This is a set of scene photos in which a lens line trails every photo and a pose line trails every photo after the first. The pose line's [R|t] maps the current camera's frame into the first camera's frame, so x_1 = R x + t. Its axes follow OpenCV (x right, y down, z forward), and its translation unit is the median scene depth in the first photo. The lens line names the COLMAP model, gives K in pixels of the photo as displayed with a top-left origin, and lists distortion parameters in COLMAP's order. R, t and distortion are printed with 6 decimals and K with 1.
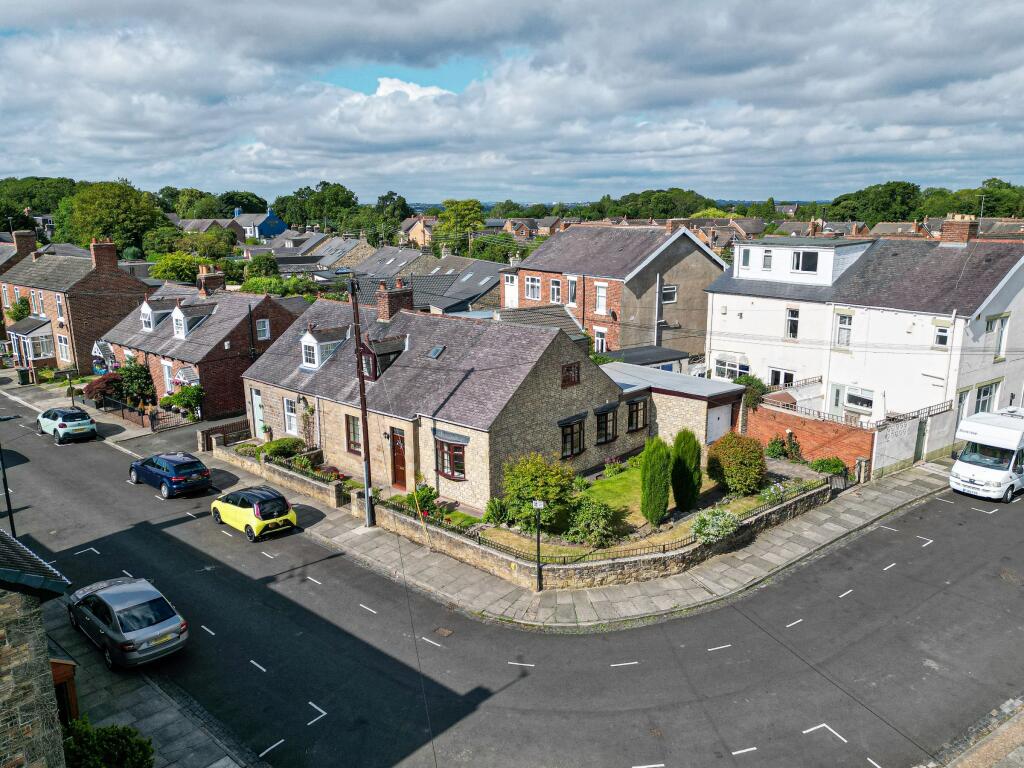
lens RADIAL K [[728.6, 0, 511.4], [0, 728.6, 378.4], [0, 0, 1]] dist [0.064204, -0.044447]
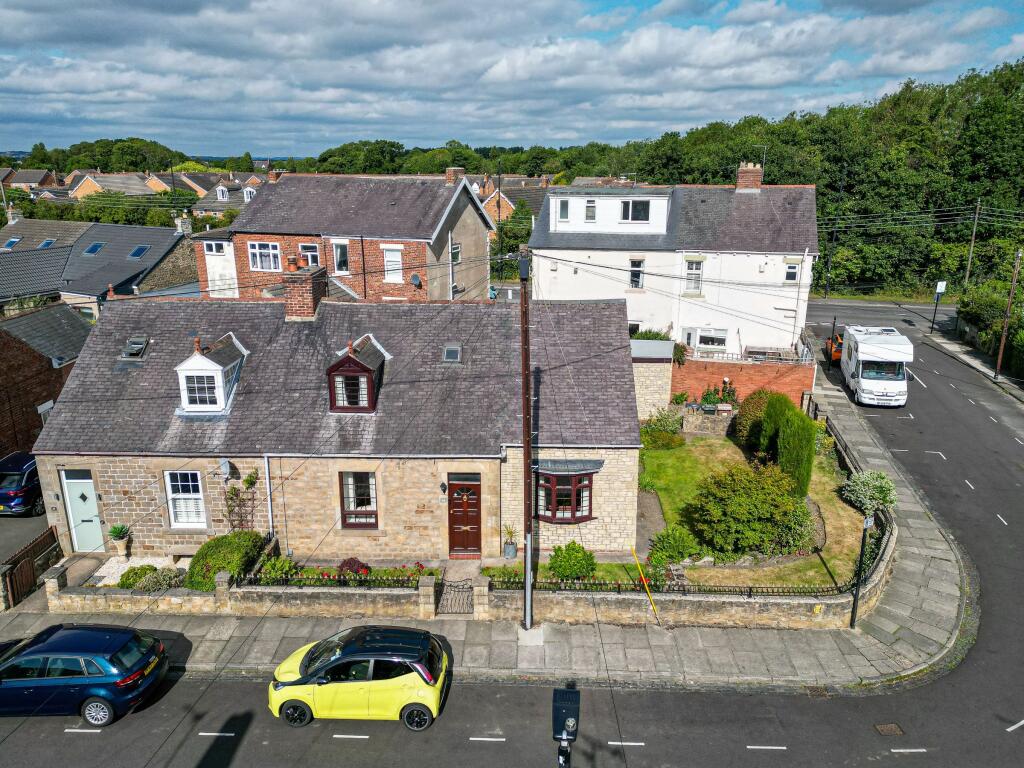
lens RADIAL K [[728.6, 0, 501.5], [0, 728.6, 378.9], [0, 0, 1]] dist [0.064204, -0.044447]
pose [[0.778692, -0.169488, 0.604081, -0.459689], [0.134968, 0.985531, 0.102531, -0.072330], [-0.612718, 0.001691, 0.790300, 0.390798]]
